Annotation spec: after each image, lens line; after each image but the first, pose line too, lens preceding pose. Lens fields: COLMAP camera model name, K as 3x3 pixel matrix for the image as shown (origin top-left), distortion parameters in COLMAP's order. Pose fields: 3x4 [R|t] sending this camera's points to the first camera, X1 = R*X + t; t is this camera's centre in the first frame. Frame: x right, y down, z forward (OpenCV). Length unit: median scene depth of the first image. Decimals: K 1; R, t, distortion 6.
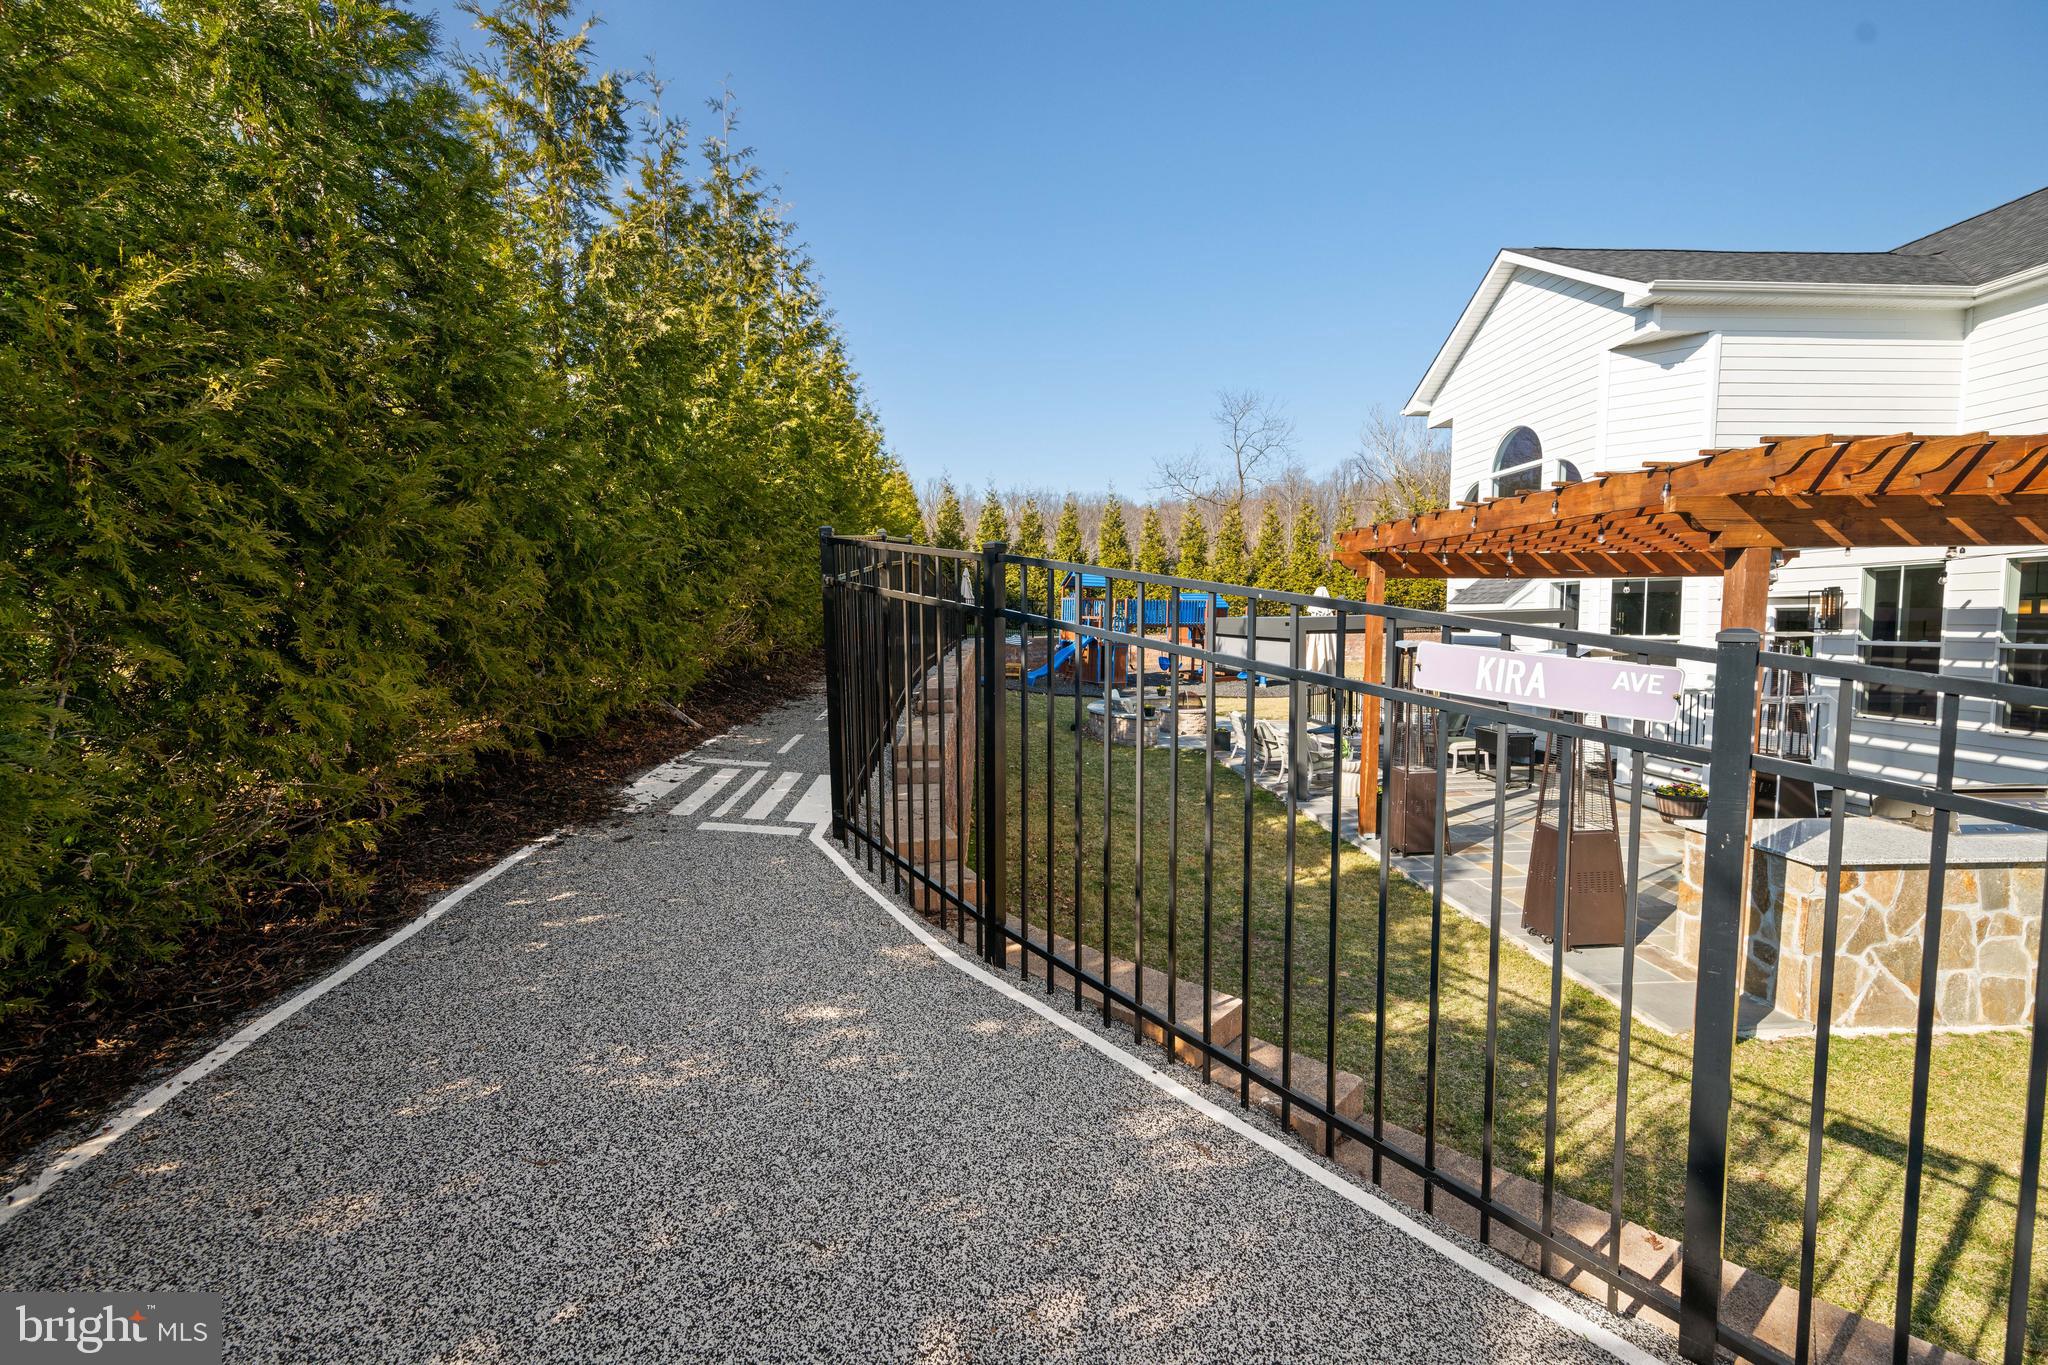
lens RADIAL K [[829.7, 0, 1022.8], [0, 829.7, 683.7], [0, 0, 1]] dist [-0.010285, -0.000058]
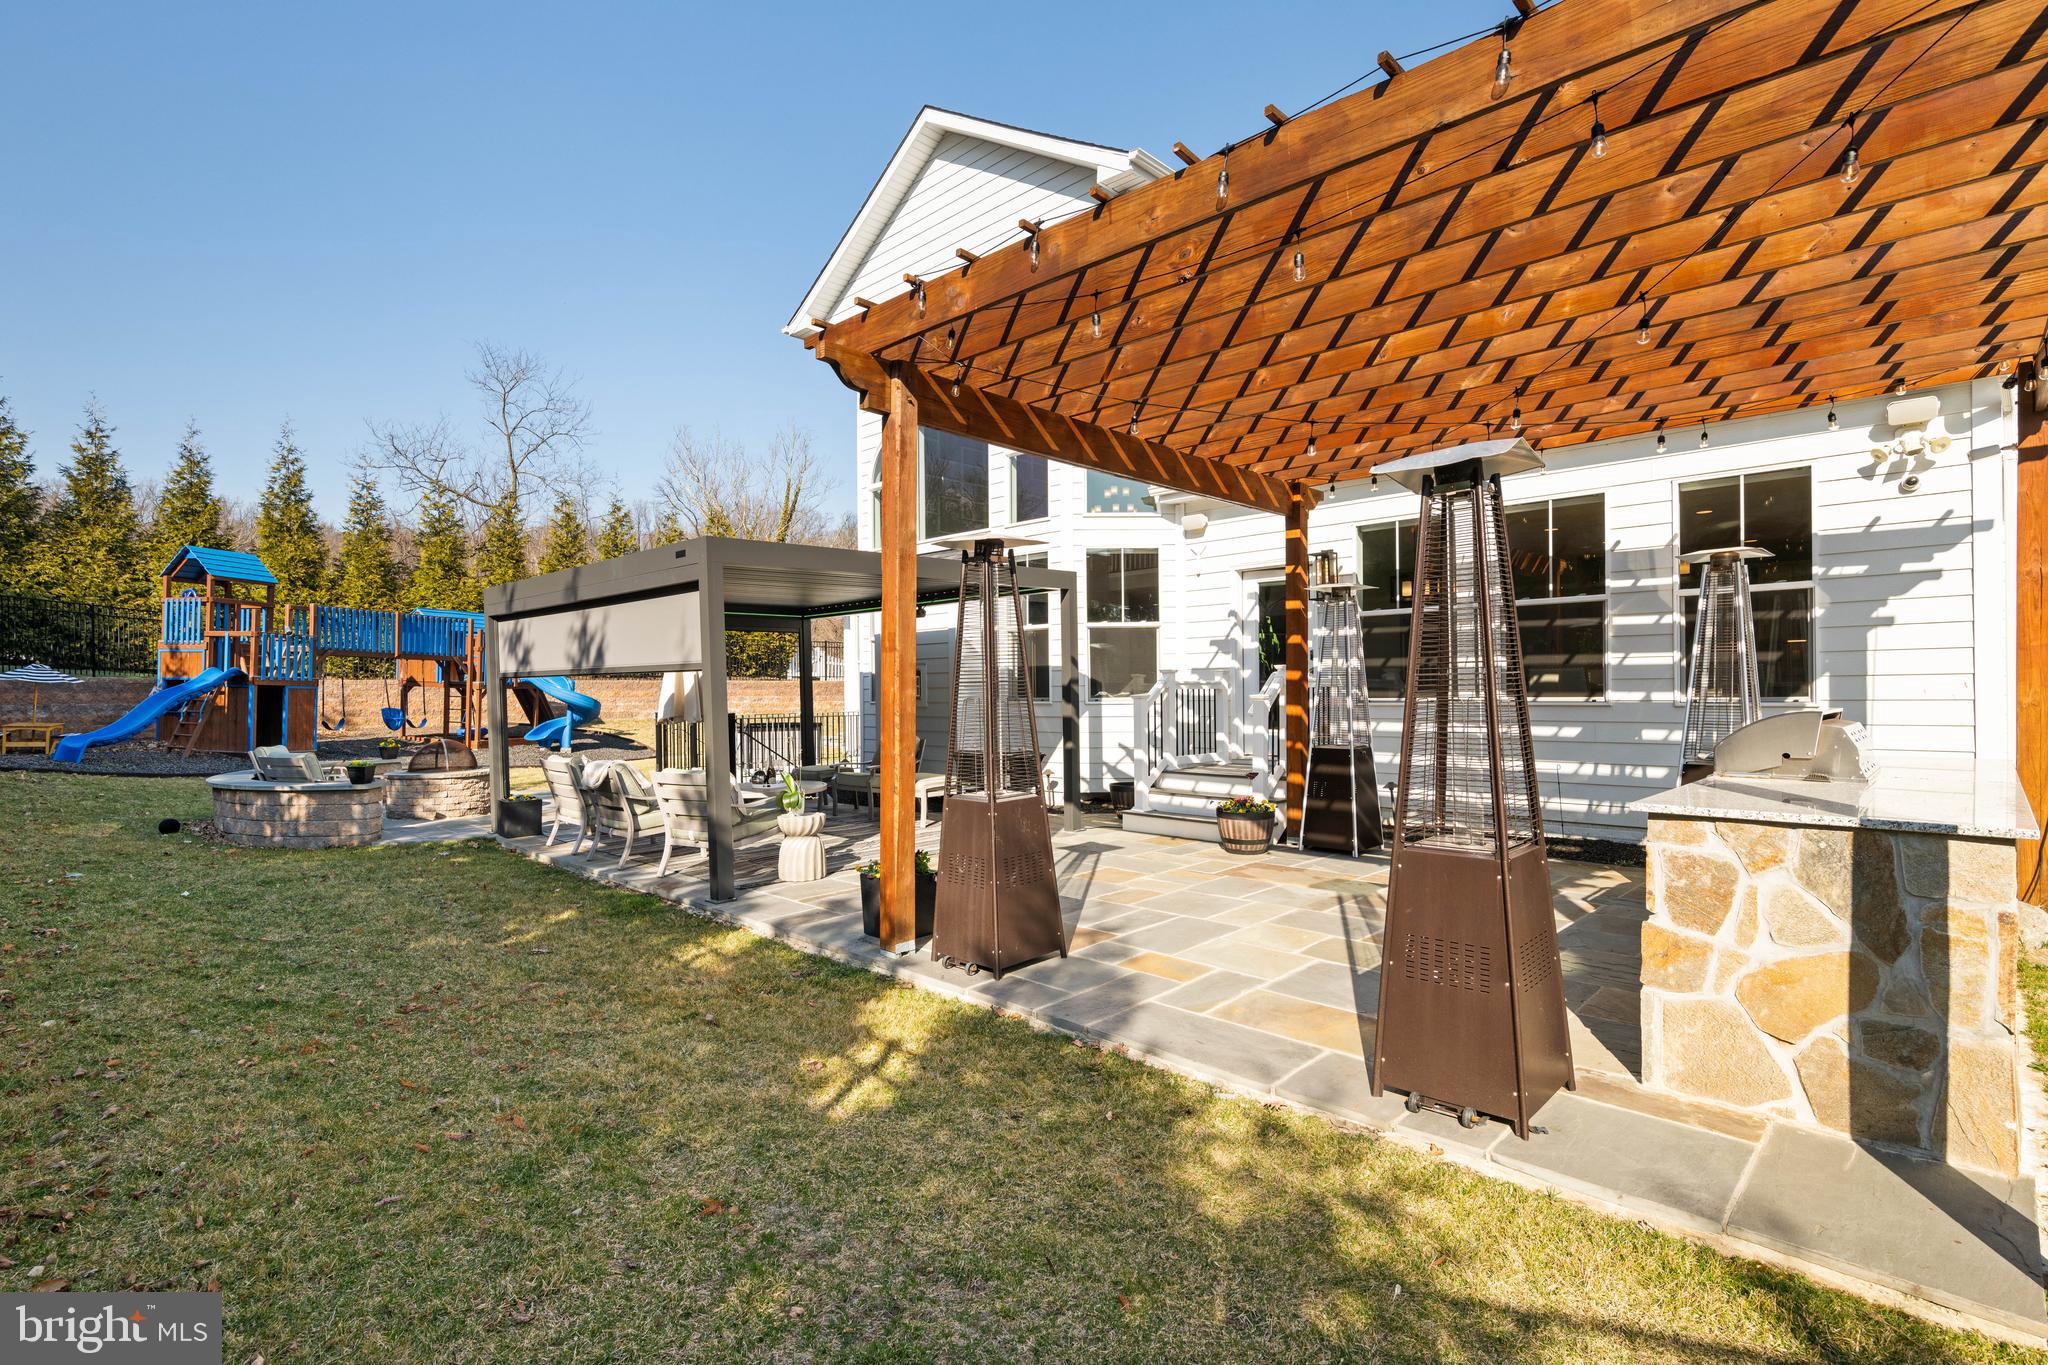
lens RADIAL K [[954.9, 0, 1002.8], [0, 954.9, 696.0], [0, 0, 1]] dist [0.002856, 0.000035]
pose [[0.738669, -0.001091, 0.674067, 0.057200], [0.058085, 0.996382, -0.062040, 0.051266], [-0.671561, 0.084980, 0.736060, 0.365402]]
